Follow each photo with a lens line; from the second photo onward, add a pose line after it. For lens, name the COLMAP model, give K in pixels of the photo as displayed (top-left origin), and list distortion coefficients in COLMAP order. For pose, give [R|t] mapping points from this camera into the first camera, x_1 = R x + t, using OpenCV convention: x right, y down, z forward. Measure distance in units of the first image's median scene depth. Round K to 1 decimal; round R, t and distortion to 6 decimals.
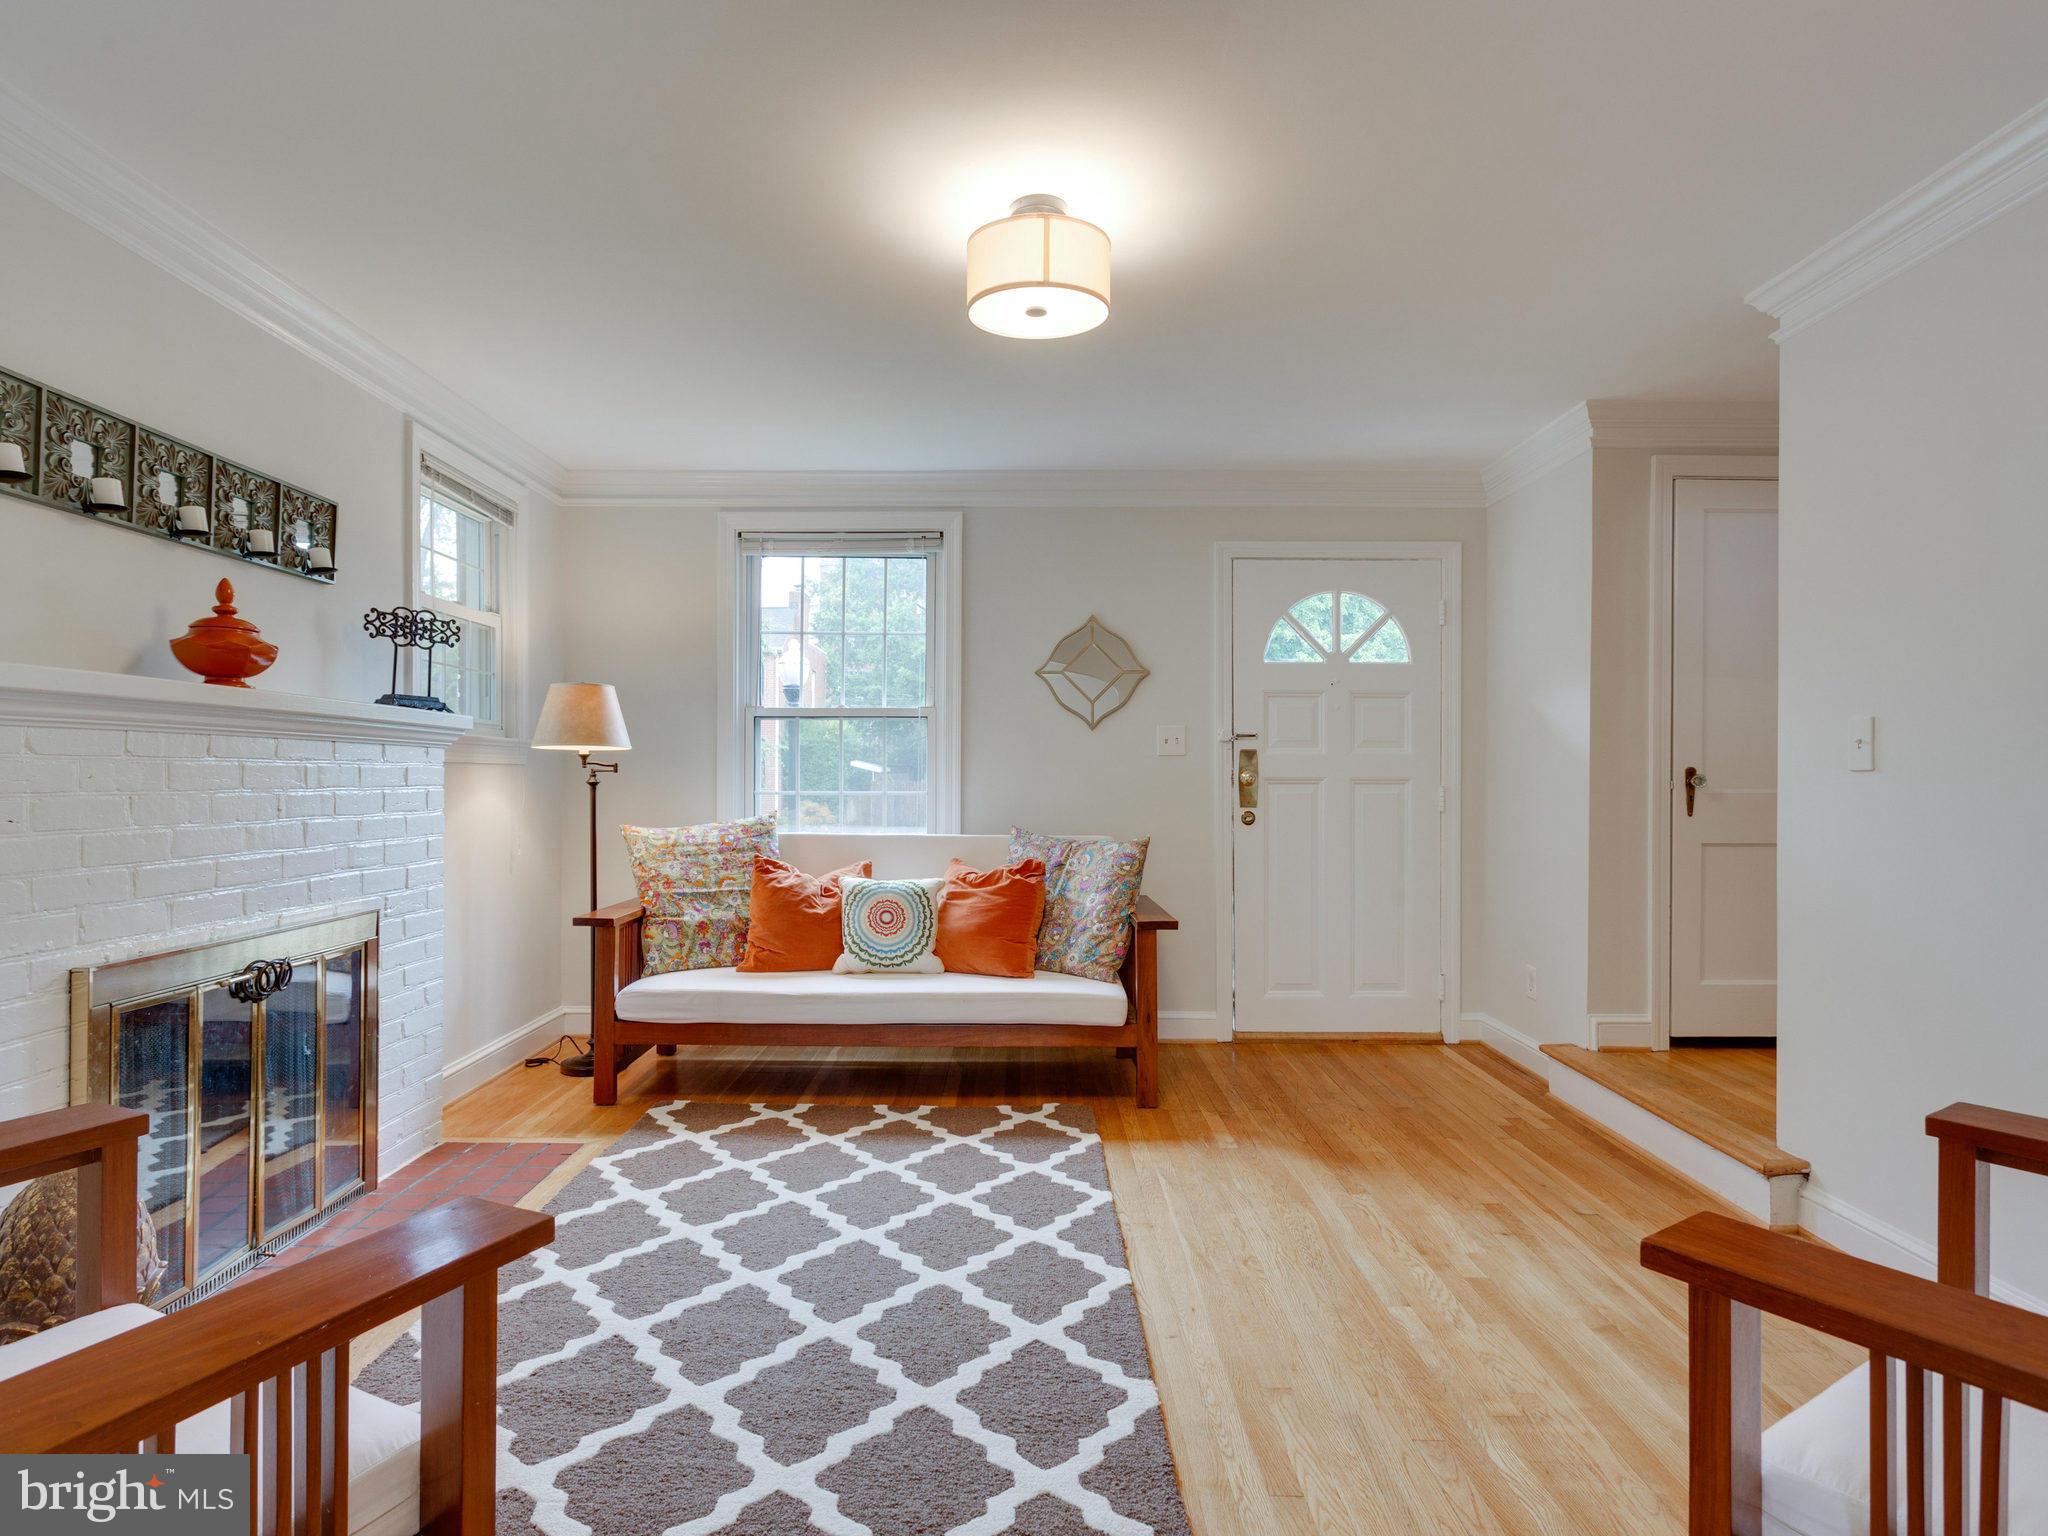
lens RADIAL K [[1095.7, 0, 1008.8], [0, 1095.7, 773.5], [0, 0, 1]] dist [-0.012230, 0.006655]
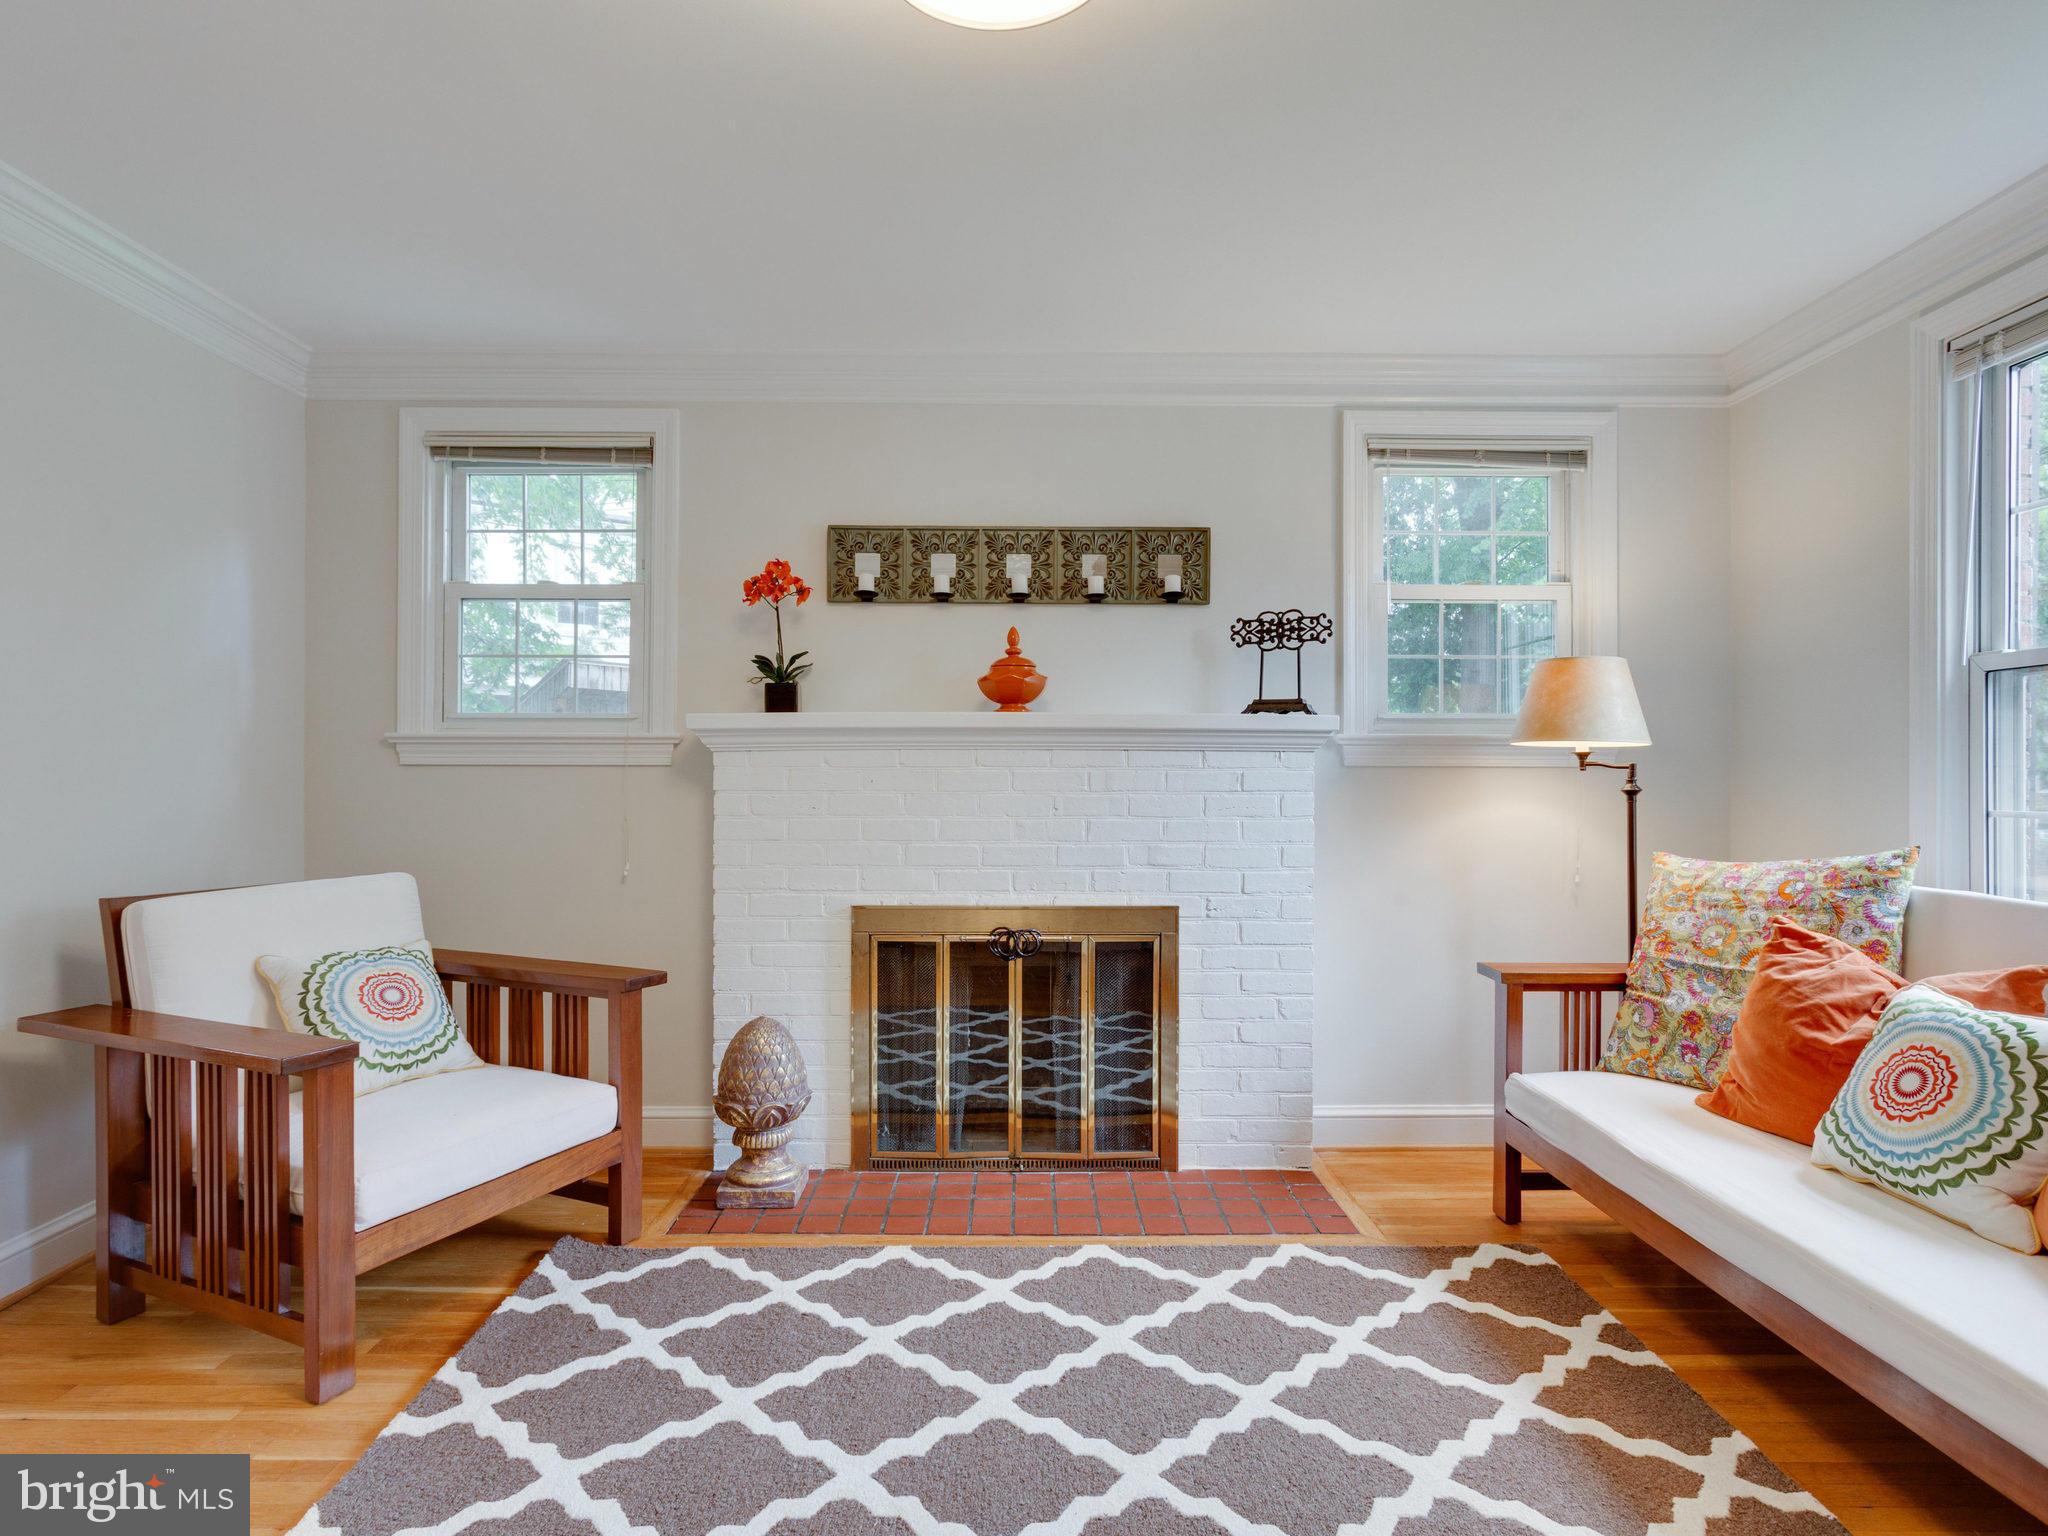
lens RADIAL K [[1095.7, 0, 1023.2], [0, 1095.7, 768.2], [0, 0, 1]] dist [-0.012230, 0.006655]
pose [[0.014354, -0.011909, -0.999826, 0.425260], [-0.000194, 0.999929, -0.011913, 0.002417], [0.999897, 0.000365, 0.014350, 0.739241]]
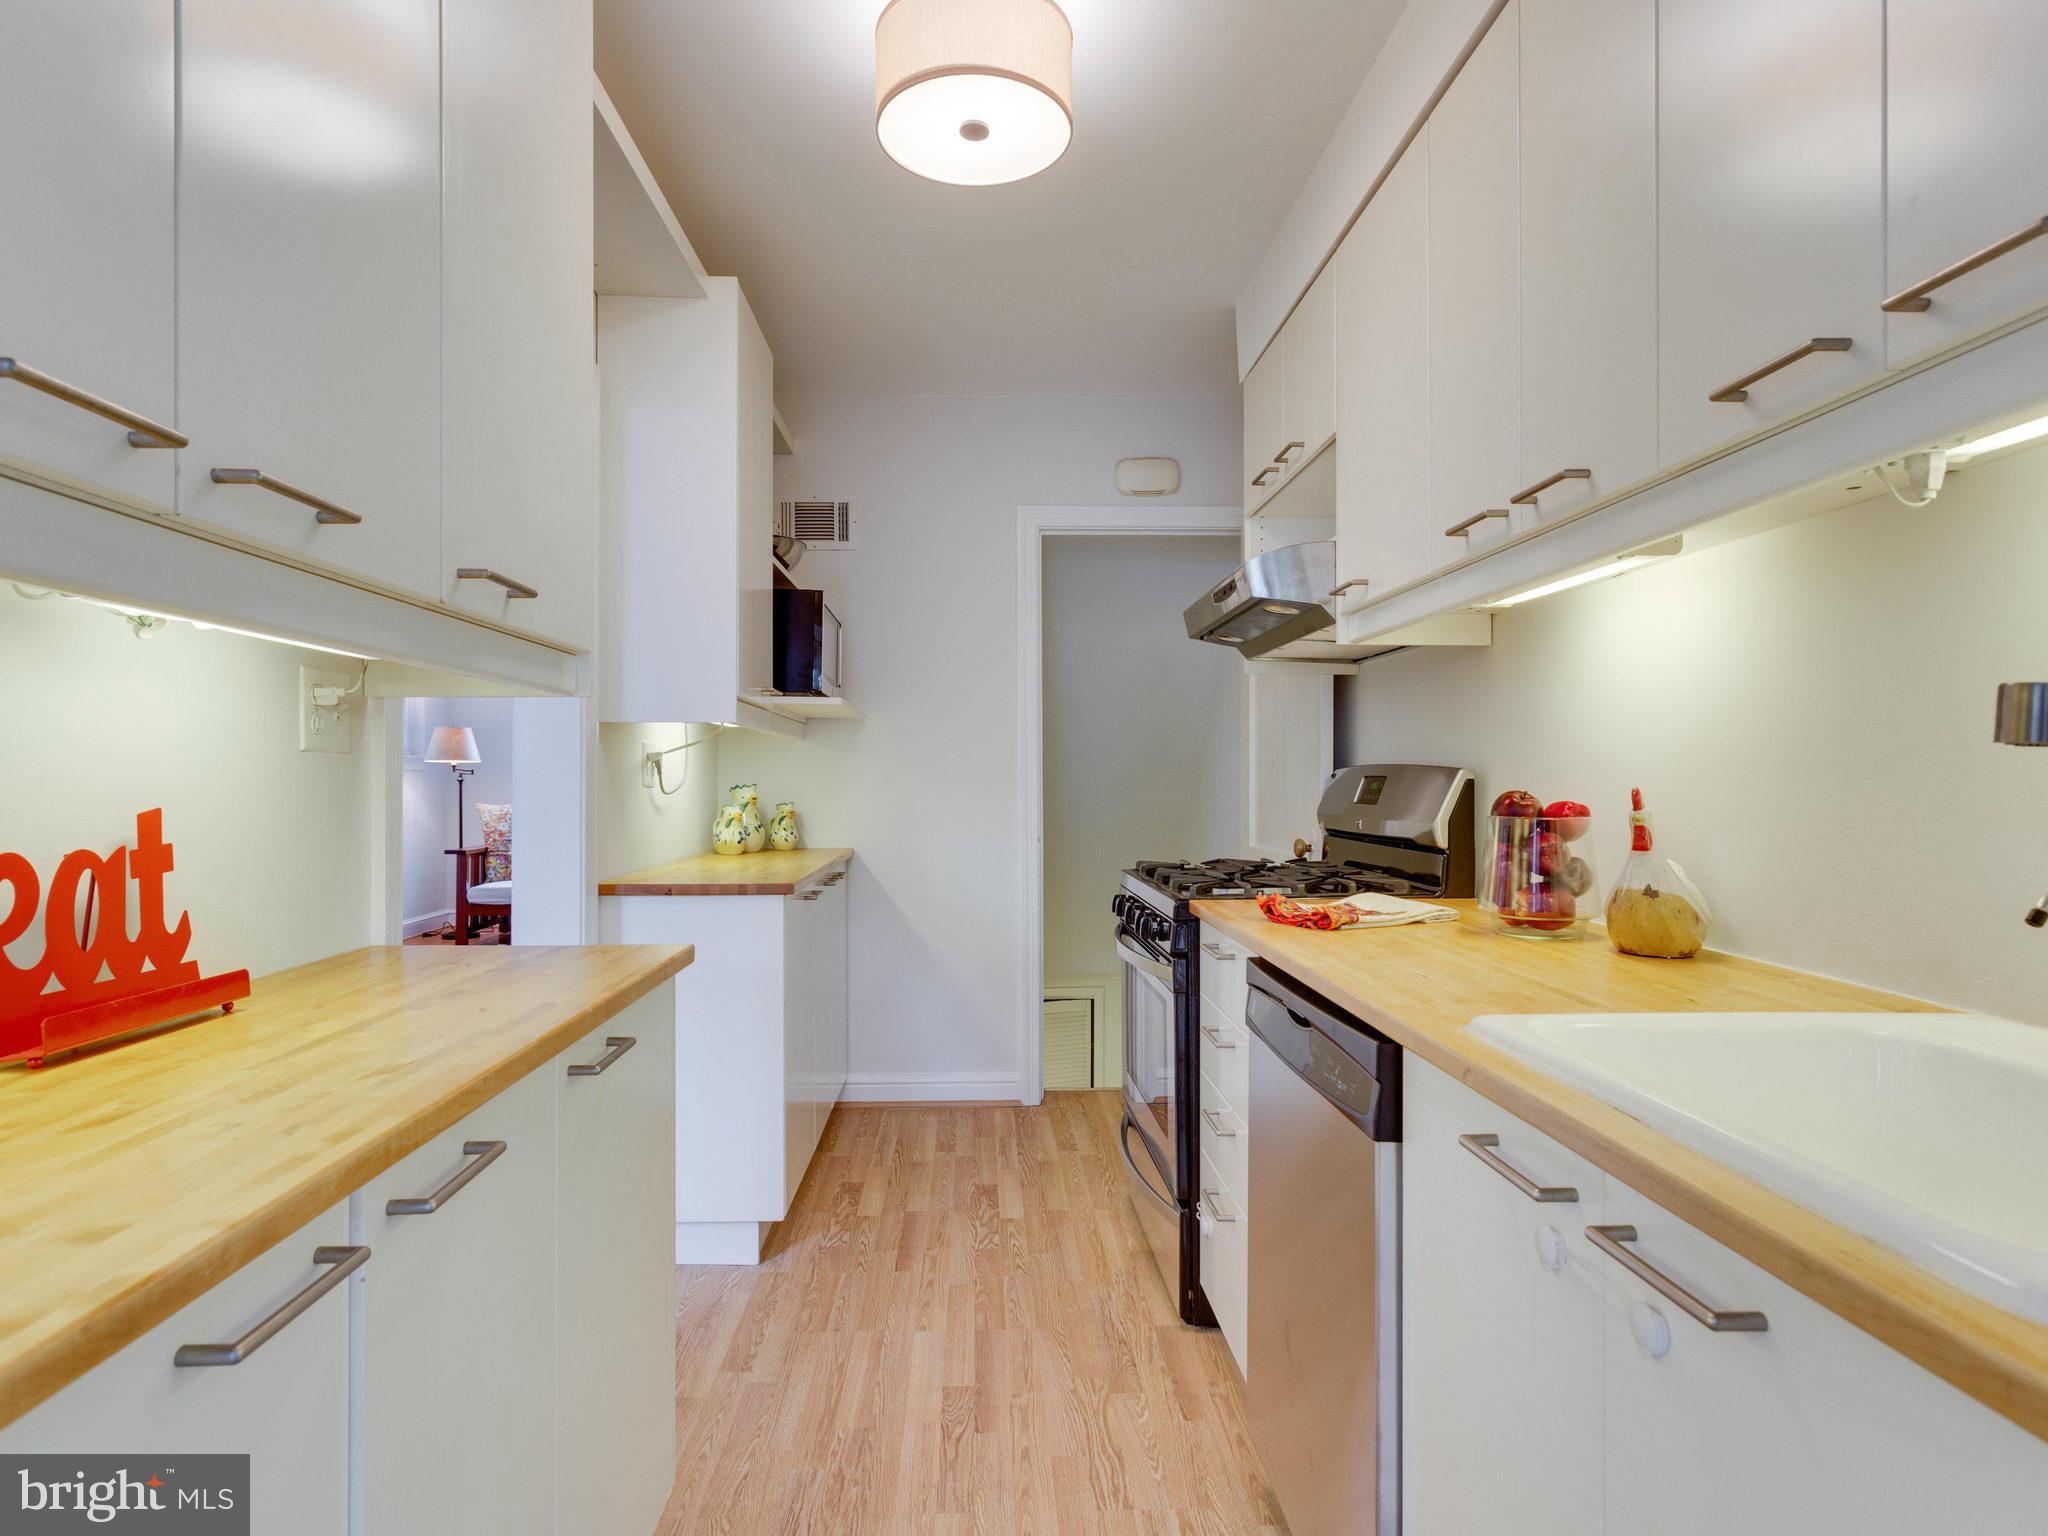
lens RADIAL K [[1095.7, 0, 1013.7], [0, 1095.7, 775.1], [0, 0, 1]] dist [-0.012230, 0.006655]
pose [[0.998082, 0.000279, 0.061899, 0.542113], [-0.000013, 0.999991, -0.004310, 0.009844], [-0.061899, 0.004301, 0.998073, -1.109766]]
